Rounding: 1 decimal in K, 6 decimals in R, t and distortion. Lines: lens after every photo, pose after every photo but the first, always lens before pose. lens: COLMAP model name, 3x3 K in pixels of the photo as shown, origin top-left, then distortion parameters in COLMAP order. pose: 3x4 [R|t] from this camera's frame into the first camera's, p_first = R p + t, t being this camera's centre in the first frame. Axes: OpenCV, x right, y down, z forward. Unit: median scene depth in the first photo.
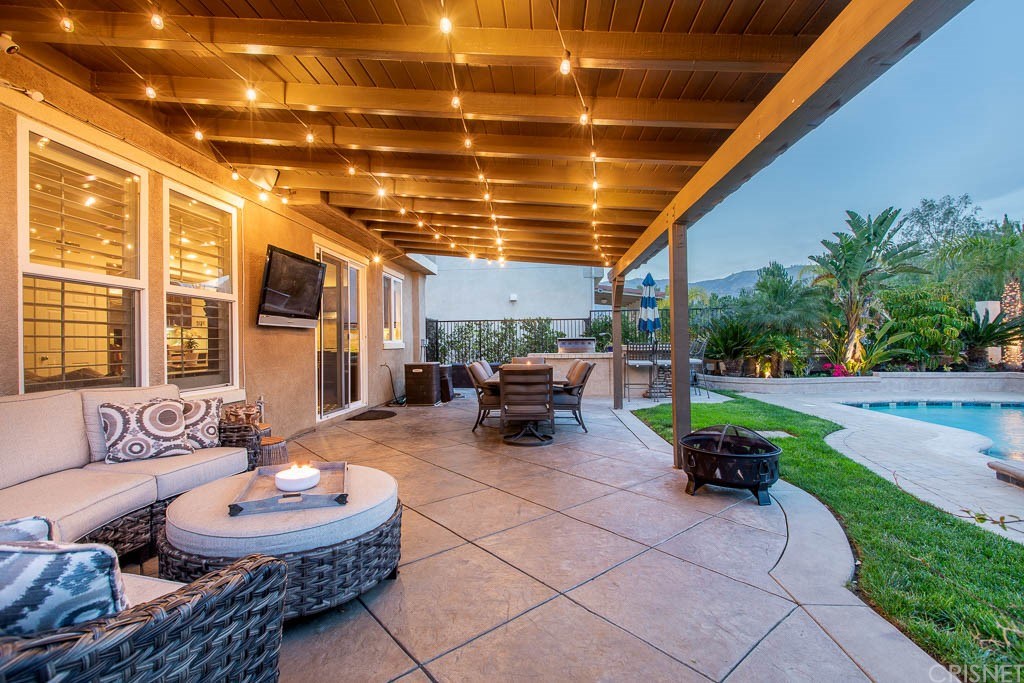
lens RADIAL K [[465.9, 0, 510.7], [0, 465.9, 340.7], [0, 0, 1]] dist [0.002463, -0.001259]
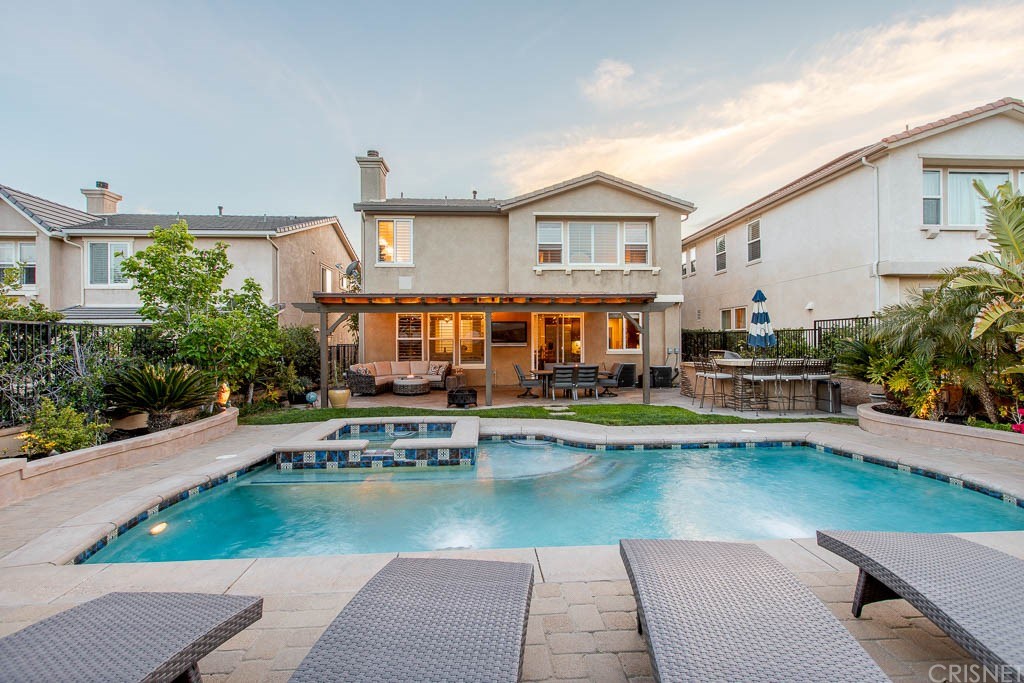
lens RADIAL K [[465.9, 0, 513.0], [0, 465.9, 337.5], [0, 0, 1]] dist [0.002463, -0.001259]
pose [[0.146625, 0.001328, -0.989191, 1.185538], [0.008096, 0.999964, 0.002542, -0.045013], [0.989159, -0.008381, 0.146609, 0.307109]]
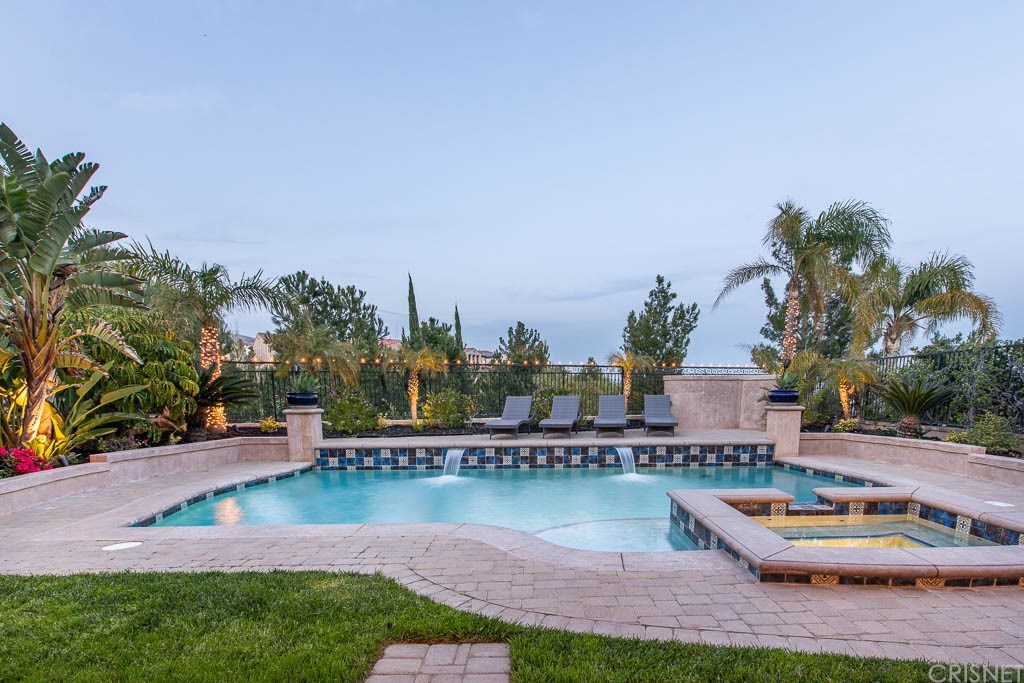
lens RADIAL K [[511.4, 0, 555.6], [0, 511.4, 467.4], [0, 0, 1]] dist [-0.009035, 0.005981]
pose [[-0.109619, -0.129837, 0.985457, 0.109580], [0.002176, 0.991398, 0.130861, 0.003530], [-0.993971, 0.016489, -0.108393, 0.509347]]
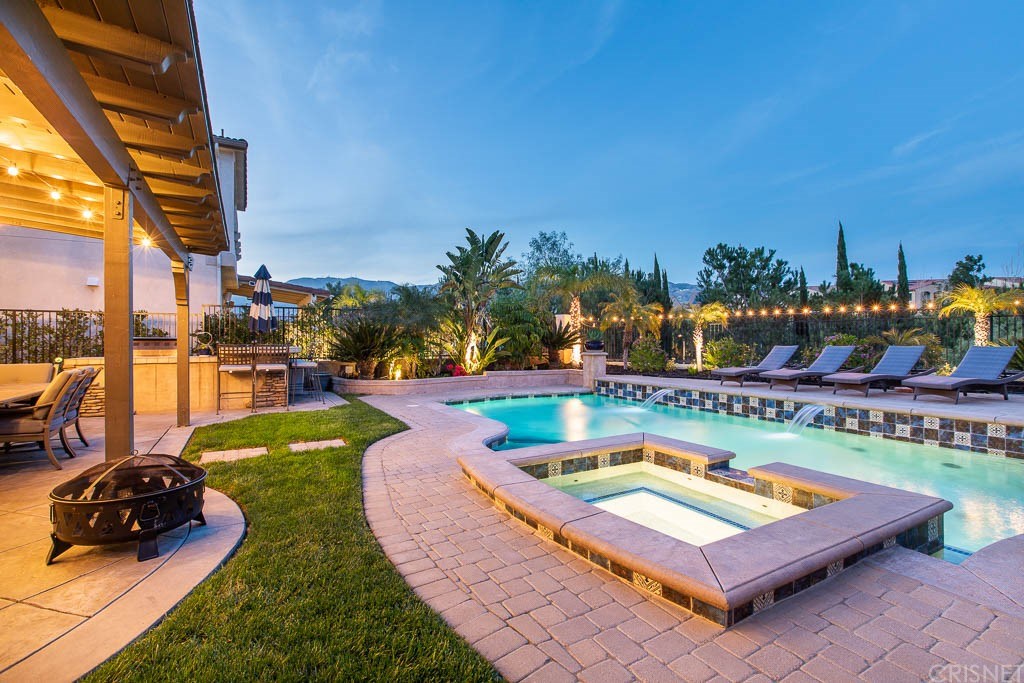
lens RADIAL K [[465.9, 0, 510.2], [0, 465.9, 340.2], [0, 0, 1]] dist [0.002463, -0.001259]
pose [[0.829033, 0.013507, 0.559037, 0.186757], [-0.011608, 0.999909, -0.006946, -0.002841], [-0.559080, -0.000731, 0.829114, 0.009761]]
